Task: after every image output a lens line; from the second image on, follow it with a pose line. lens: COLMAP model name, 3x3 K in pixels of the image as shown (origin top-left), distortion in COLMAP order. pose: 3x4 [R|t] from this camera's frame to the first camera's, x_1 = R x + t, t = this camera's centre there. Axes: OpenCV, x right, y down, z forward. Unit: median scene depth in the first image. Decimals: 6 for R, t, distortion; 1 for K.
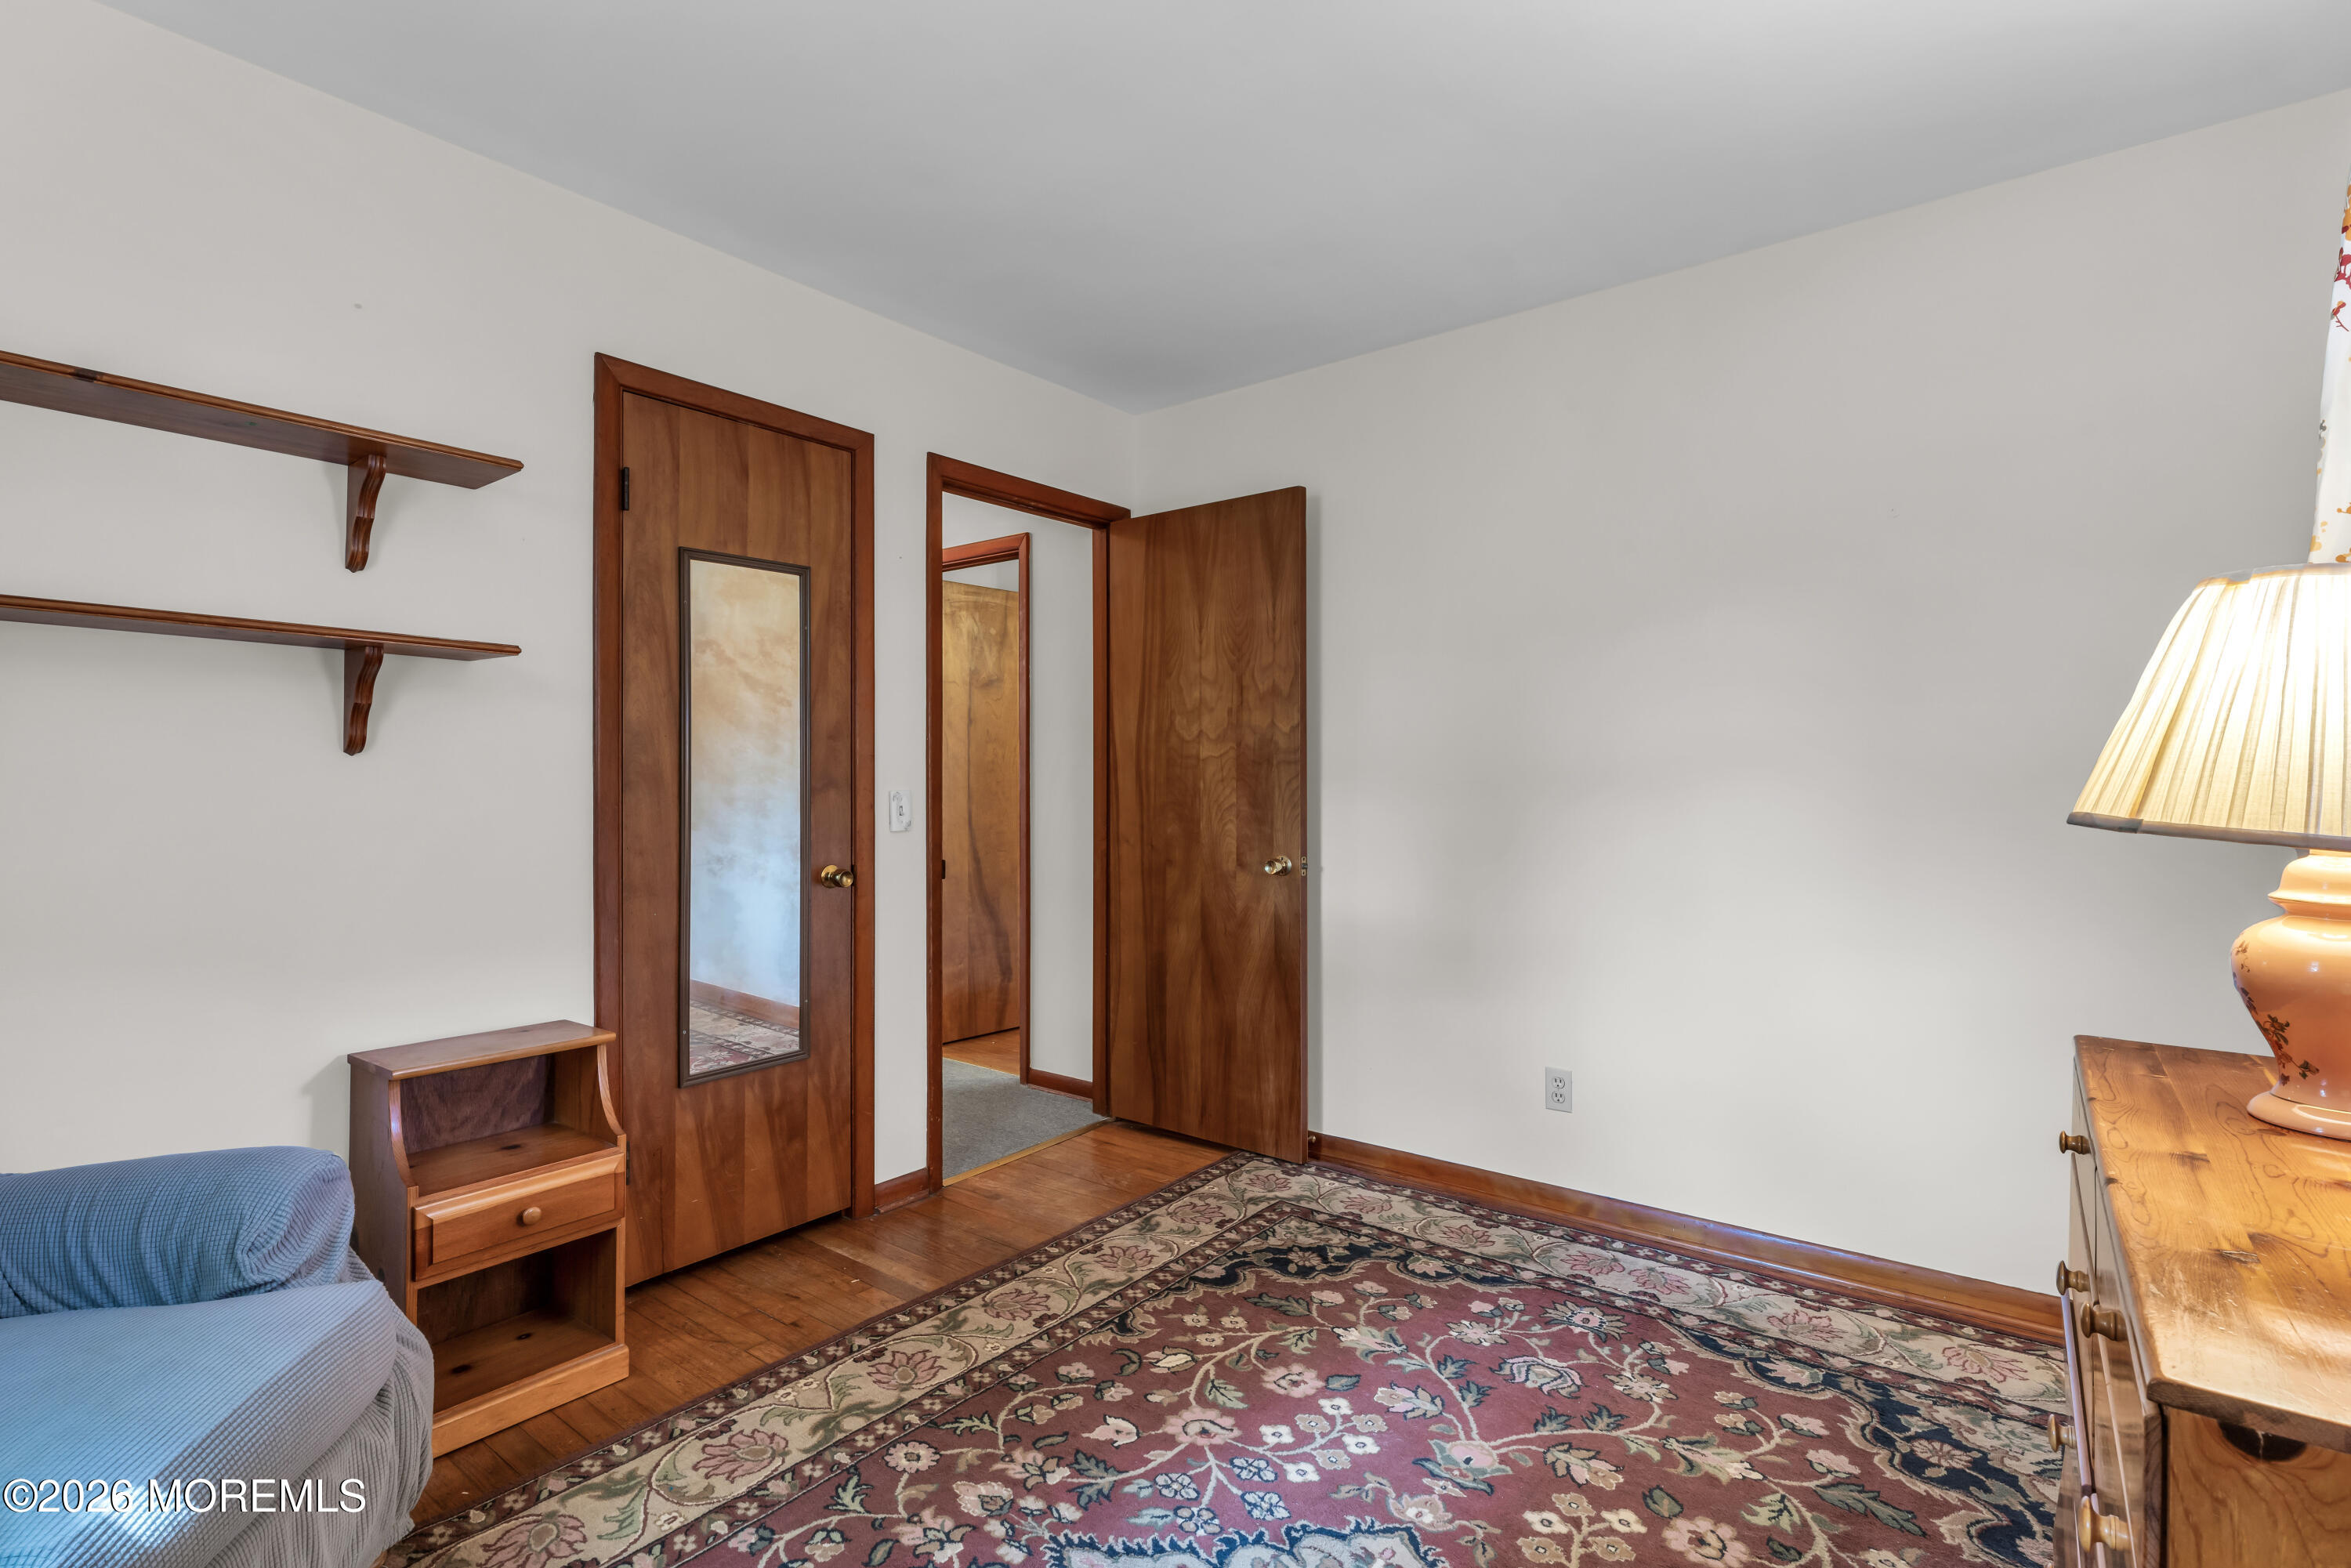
lens RADIAL K [[1103.2, 0, 1176.4], [0, 1103.2, 767.2], [0, 0, 1]] dist [-0.001465, -0.000287]
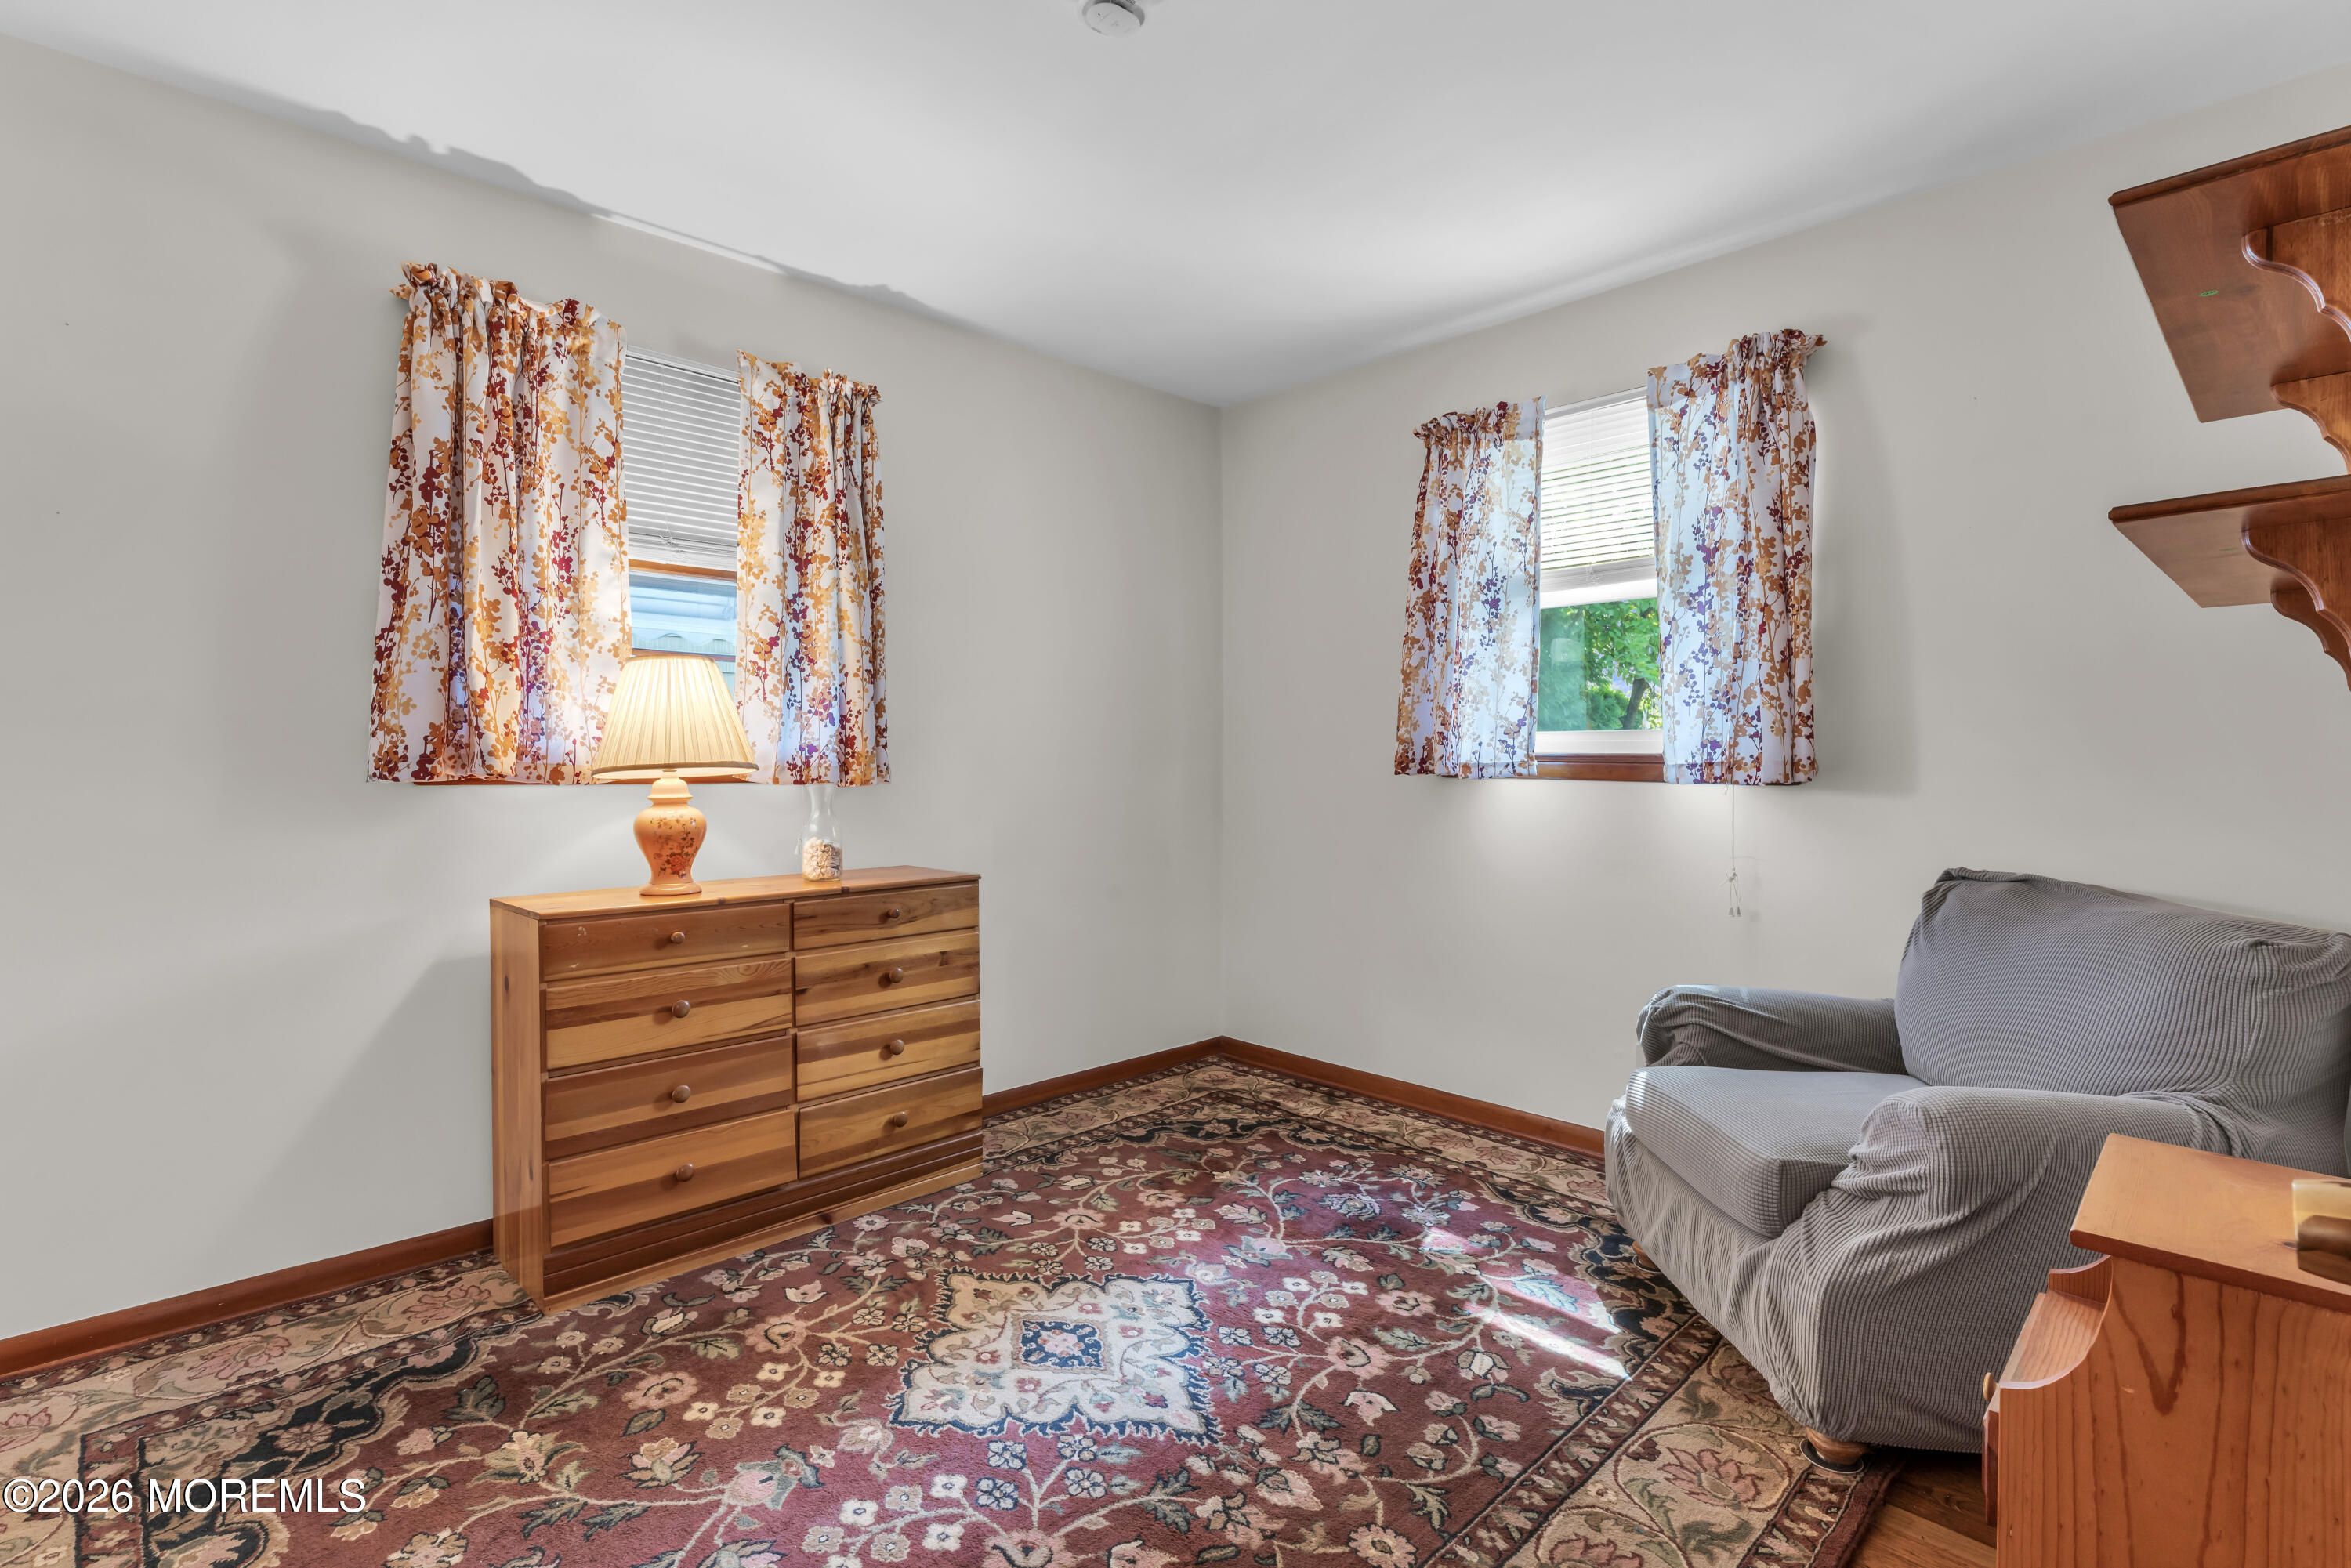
lens RADIAL K [[1103.2, 0, 1176.4], [0, 1103.2, 767.2], [0, 0, 1]] dist [-0.001465, -0.000287]
pose [[-0.989813, -0.000727, 0.142373, -0.213448], [-0.000437, 0.999998, 0.002067, 0.032883], [-0.142374, 0.001984, -0.989811, 1.936699]]
